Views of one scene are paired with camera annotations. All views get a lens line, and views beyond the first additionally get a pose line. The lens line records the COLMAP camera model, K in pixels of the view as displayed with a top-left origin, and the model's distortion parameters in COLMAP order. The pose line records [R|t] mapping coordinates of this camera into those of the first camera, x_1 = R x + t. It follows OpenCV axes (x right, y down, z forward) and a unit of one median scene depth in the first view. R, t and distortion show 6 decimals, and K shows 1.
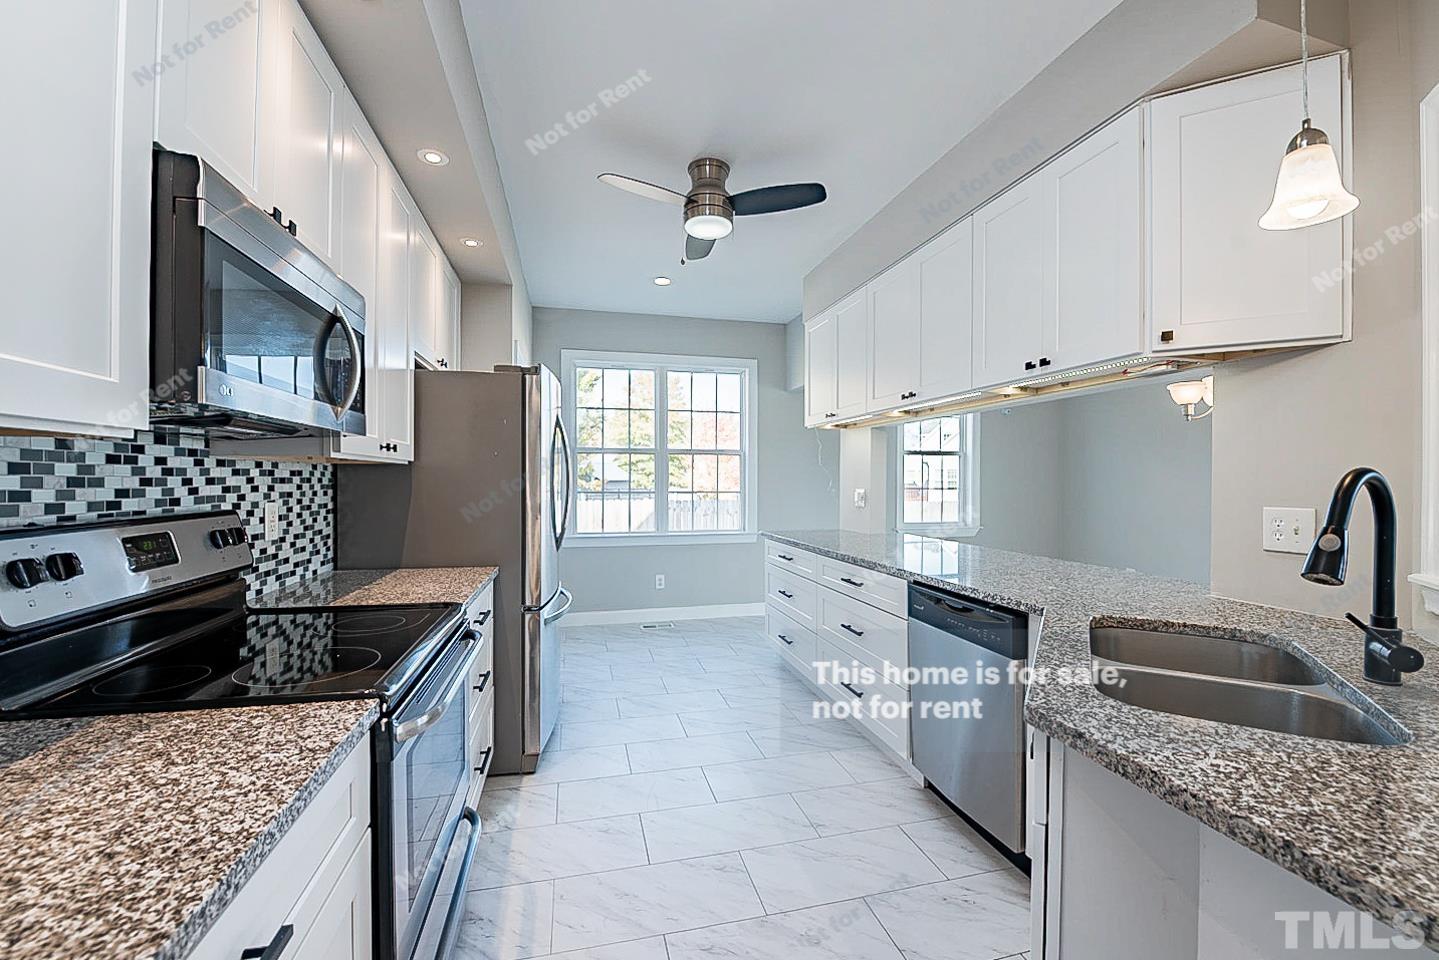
lens RADIAL K [[571.0, 0, 721.5], [0, 571.0, 476.9], [0, 0, 1]] dist [-0.001511, -0.000055]
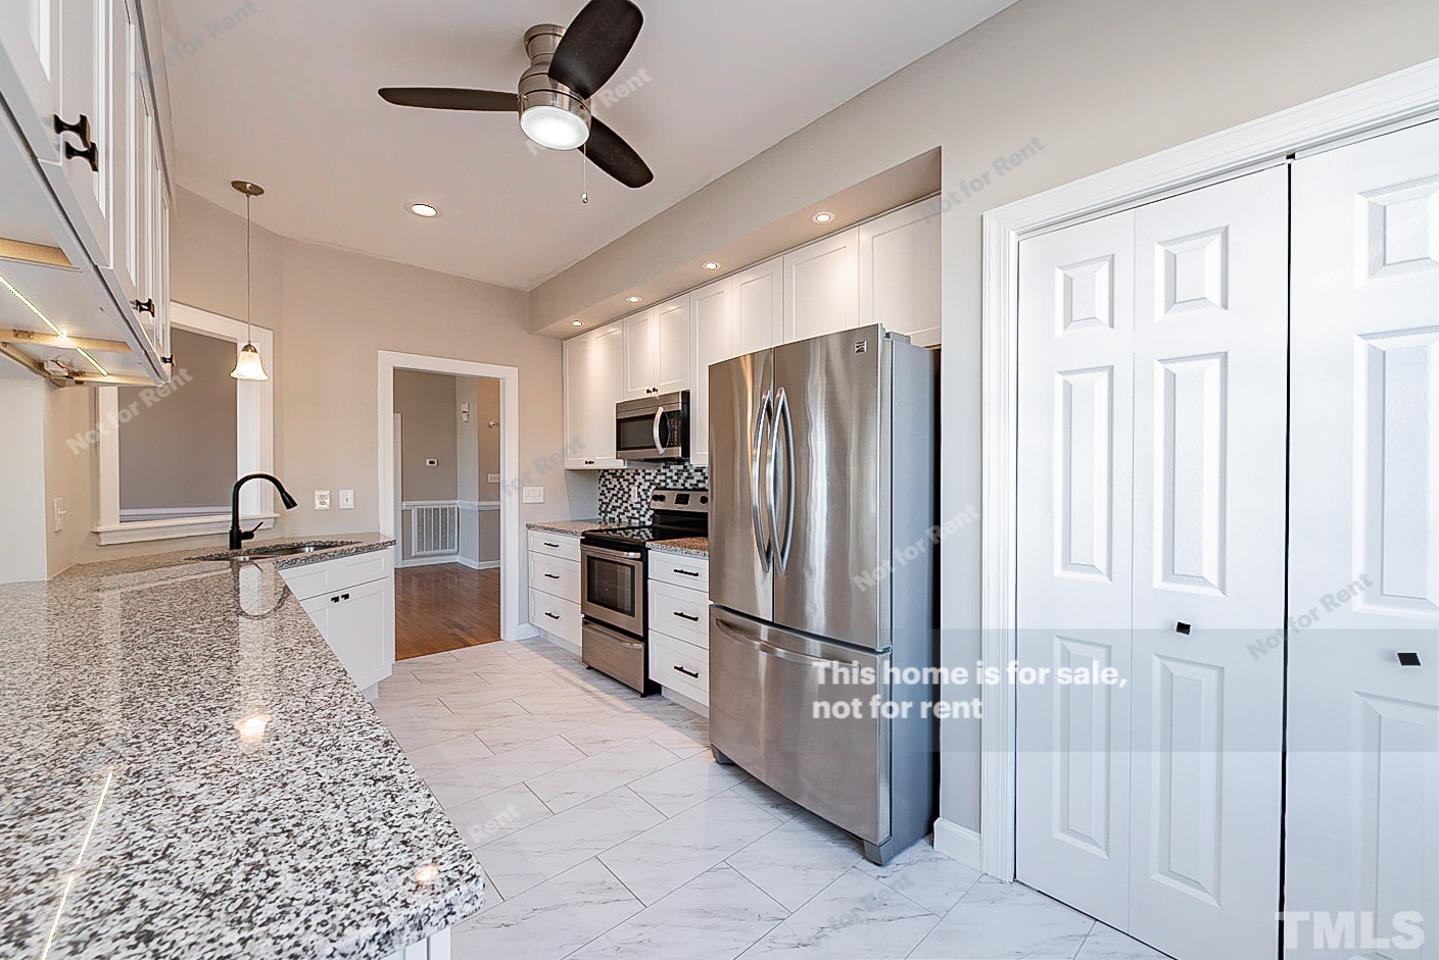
lens RADIAL K [[571.0, 0, 731.0], [0, 571.0, 485.2], [0, 0, 1]] dist [-0.001511, -0.000055]
pose [[-0.884080, -0.004106, -0.467318, 0.268335], [-0.005791, 0.999981, 0.002170, 0.042557], [0.467300, 0.004625, -0.884087, 3.897903]]
